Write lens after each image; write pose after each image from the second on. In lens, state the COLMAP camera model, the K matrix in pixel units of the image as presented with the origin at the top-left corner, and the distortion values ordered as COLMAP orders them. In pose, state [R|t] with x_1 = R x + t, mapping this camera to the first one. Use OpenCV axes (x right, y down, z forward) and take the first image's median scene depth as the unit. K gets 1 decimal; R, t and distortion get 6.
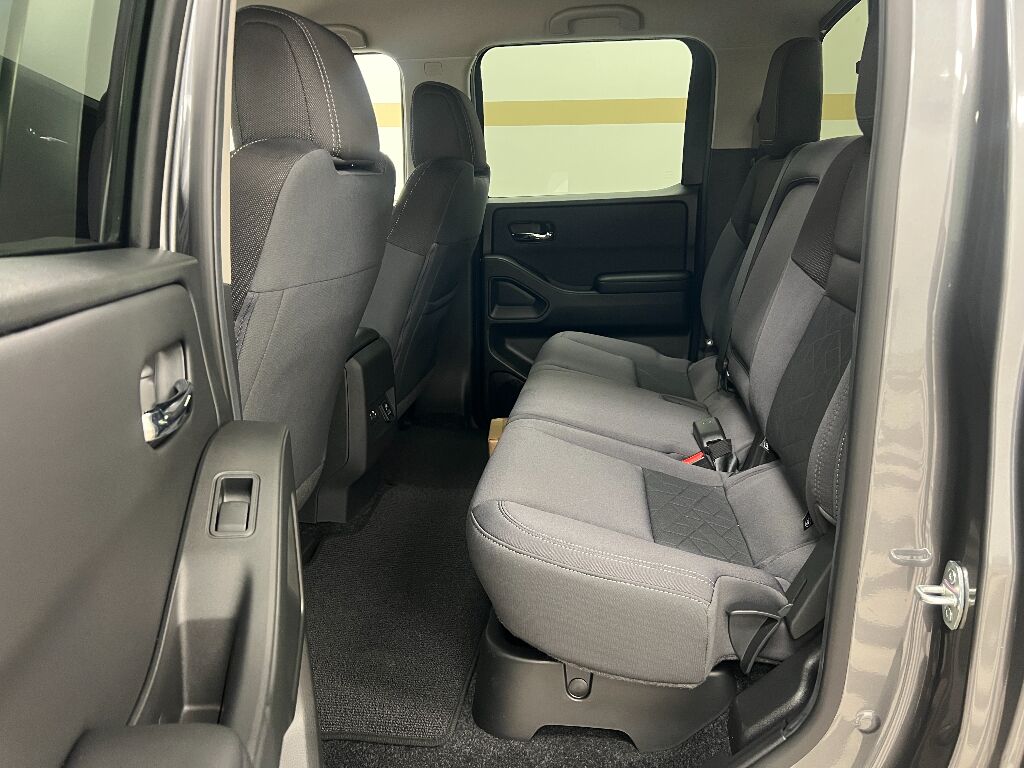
lens RADIAL K [[768.2, 0, 512.0], [0, 768.2, 384.0], [0, 0, 1]] dist [0.050582, -0.051356]
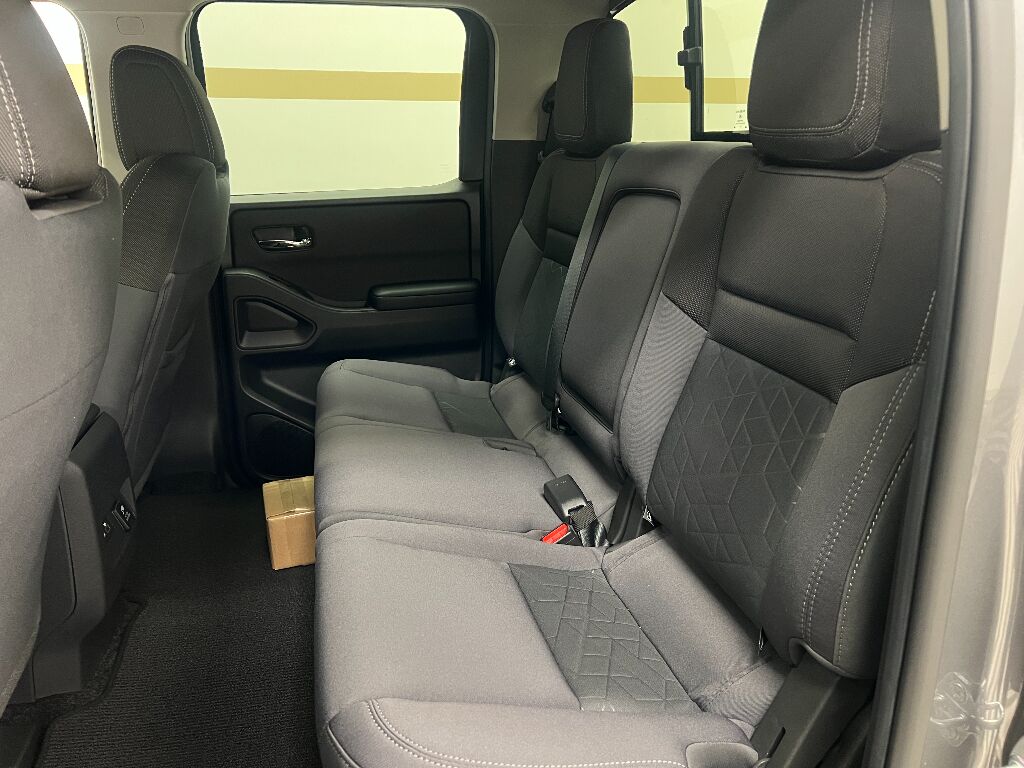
lens RADIAL K [[770.4, 0, 508.4], [0, 770.4, 388.6], [0, 0, 1]] dist [0.055304, -0.077673]
pose [[0.933592, -0.101329, 0.343713, -0.058058], [0.086434, 0.994543, 0.058425, -0.079908], [-0.347758, -0.024837, 0.937255, 0.180699]]
